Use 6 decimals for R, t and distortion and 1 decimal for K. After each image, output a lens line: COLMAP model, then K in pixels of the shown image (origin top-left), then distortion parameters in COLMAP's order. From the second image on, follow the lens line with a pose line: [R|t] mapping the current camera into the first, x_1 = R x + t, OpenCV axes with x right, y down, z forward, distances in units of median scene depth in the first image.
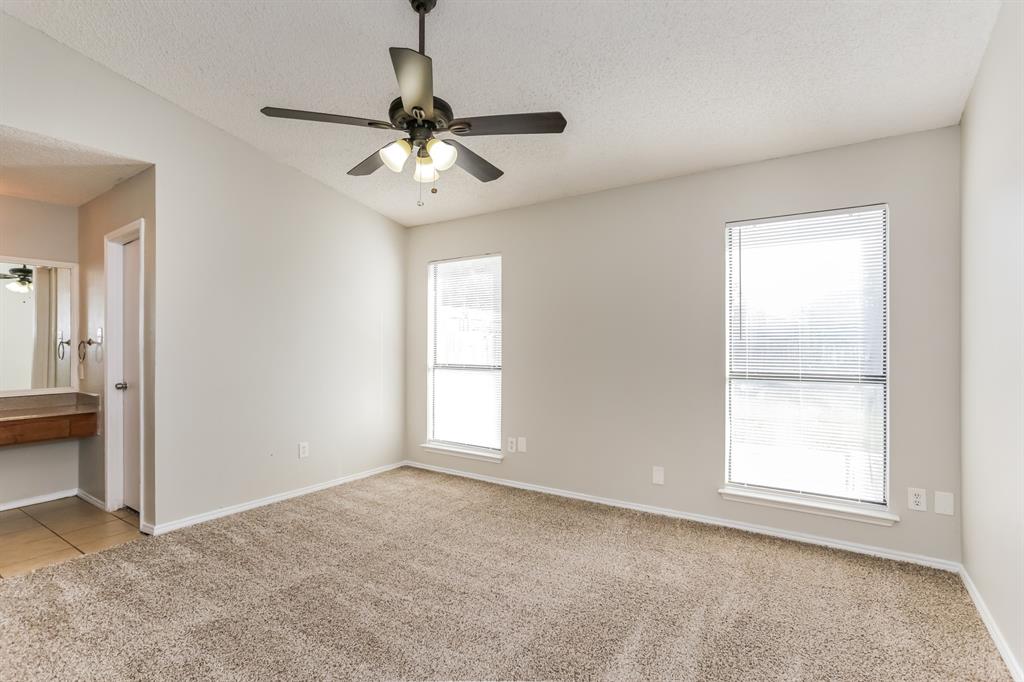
lens RADIAL K [[490.0, 0, 541.2], [0, 490.0, 338.4], [0, 0, 1]] dist [-0.000302, -0.000025]
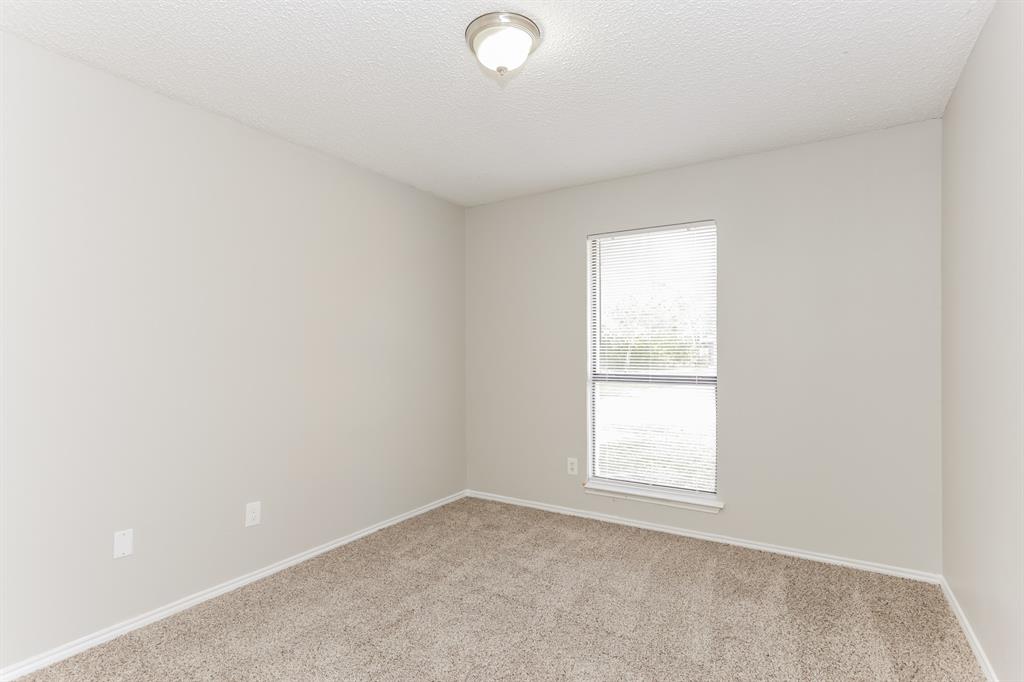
lens RADIAL K [[517.3, 0, 512.0], [0, 517.3, 341.0], [0, 0, 1]] dist [-0.014610, 0.000291]
pose [[0.999988, -0.002078, -0.004506, 0.528528], [0.002067, 0.999995, -0.002389, -0.003846], [0.004511, 0.002380, 0.999987, -0.331791]]
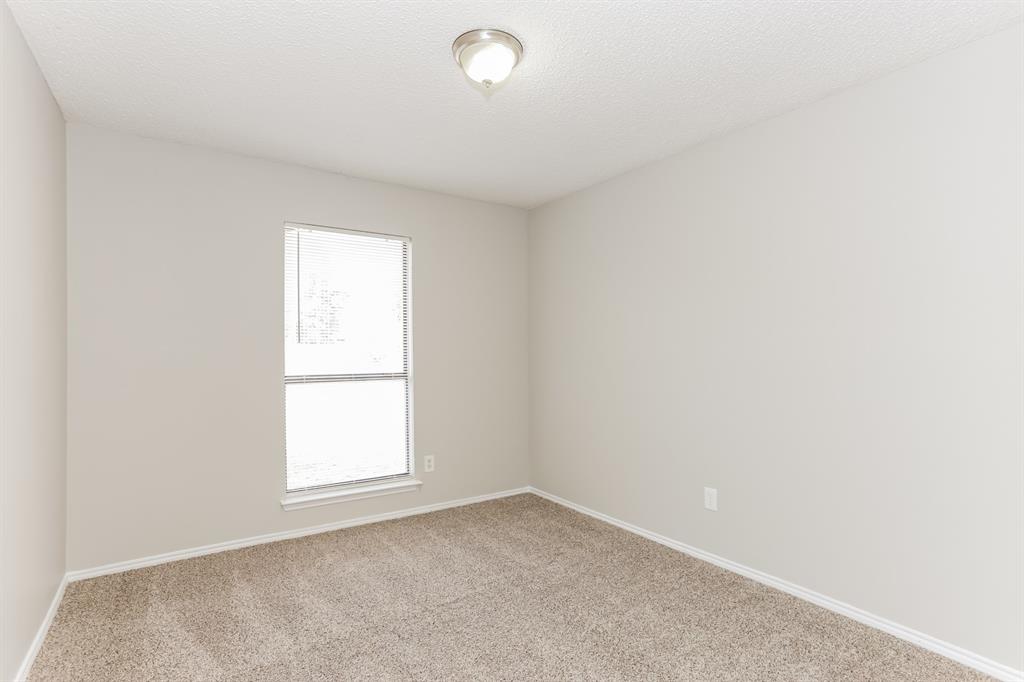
lens RADIAL K [[493.3, 0, 512.0], [0, 493.3, 341.0], [0, 0, 1]] dist [-0.001095, 0.000112]
pose [[0.419169, 0.013055, 0.907814, -0.317025], [-0.010805, 0.999898, -0.009390, 0.002663], [-0.907844, -0.005873, 0.419267, 0.199371]]
